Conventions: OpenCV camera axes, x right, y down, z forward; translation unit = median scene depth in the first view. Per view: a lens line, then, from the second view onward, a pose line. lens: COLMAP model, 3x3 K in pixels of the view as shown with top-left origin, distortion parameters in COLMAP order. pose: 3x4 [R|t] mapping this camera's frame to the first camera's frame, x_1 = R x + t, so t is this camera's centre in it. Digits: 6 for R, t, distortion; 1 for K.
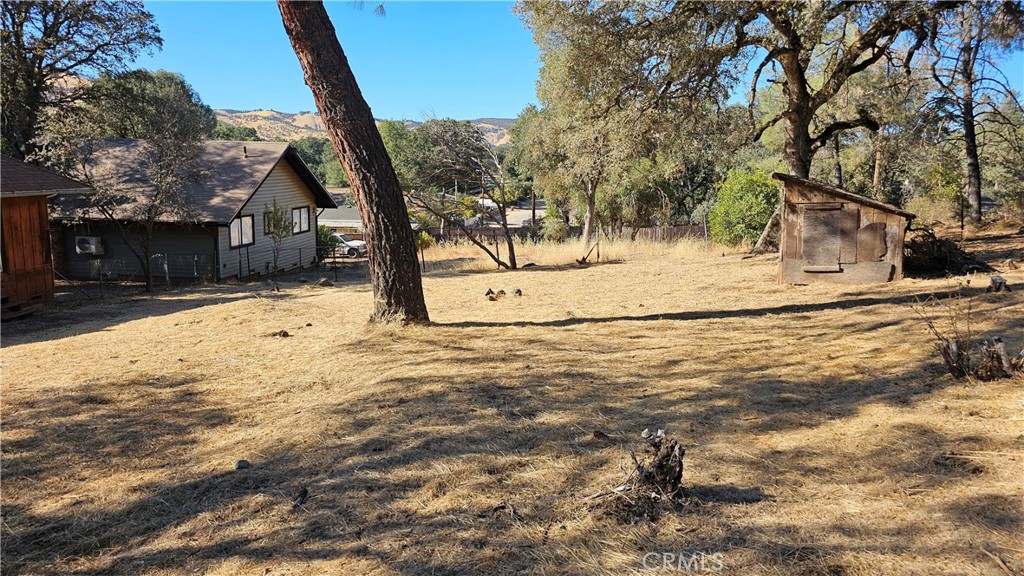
lens RADIAL K [[695.2, 0, 512.4], [0, 695.2, 292.5], [0, 0, 1]] dist [0.050359, -0.004756]
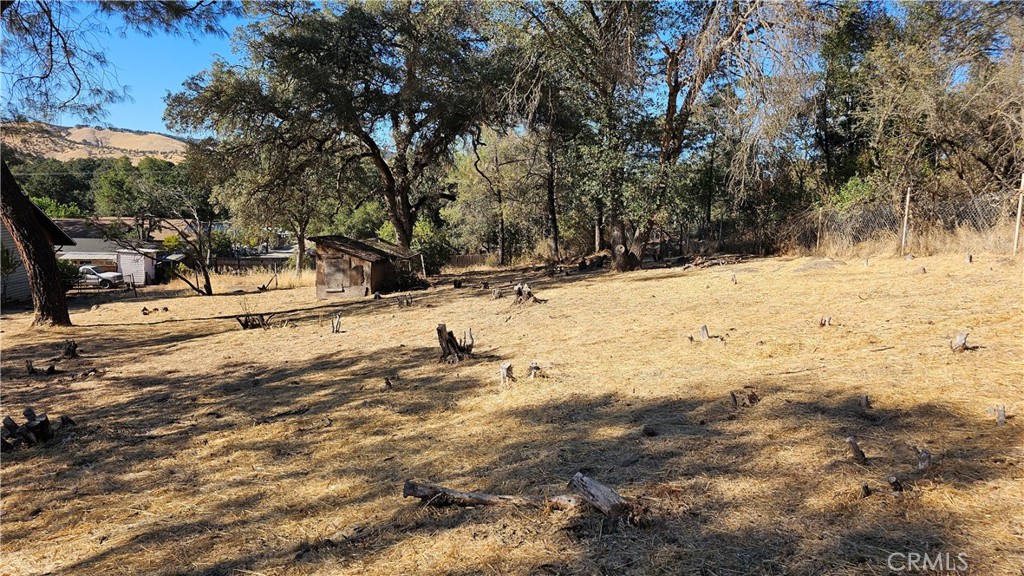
lens RADIAL K [[695.2, 0, 512.1], [0, 695.2, 284.9], [0, 0, 1]] dist [0.050359, -0.004756]
pose [[0.967014, -0.018108, 0.254079, 0.356372], [0.030108, 0.998603, -0.043422, 0.037300], [-0.252938, 0.049640, 0.966208, -0.726133]]
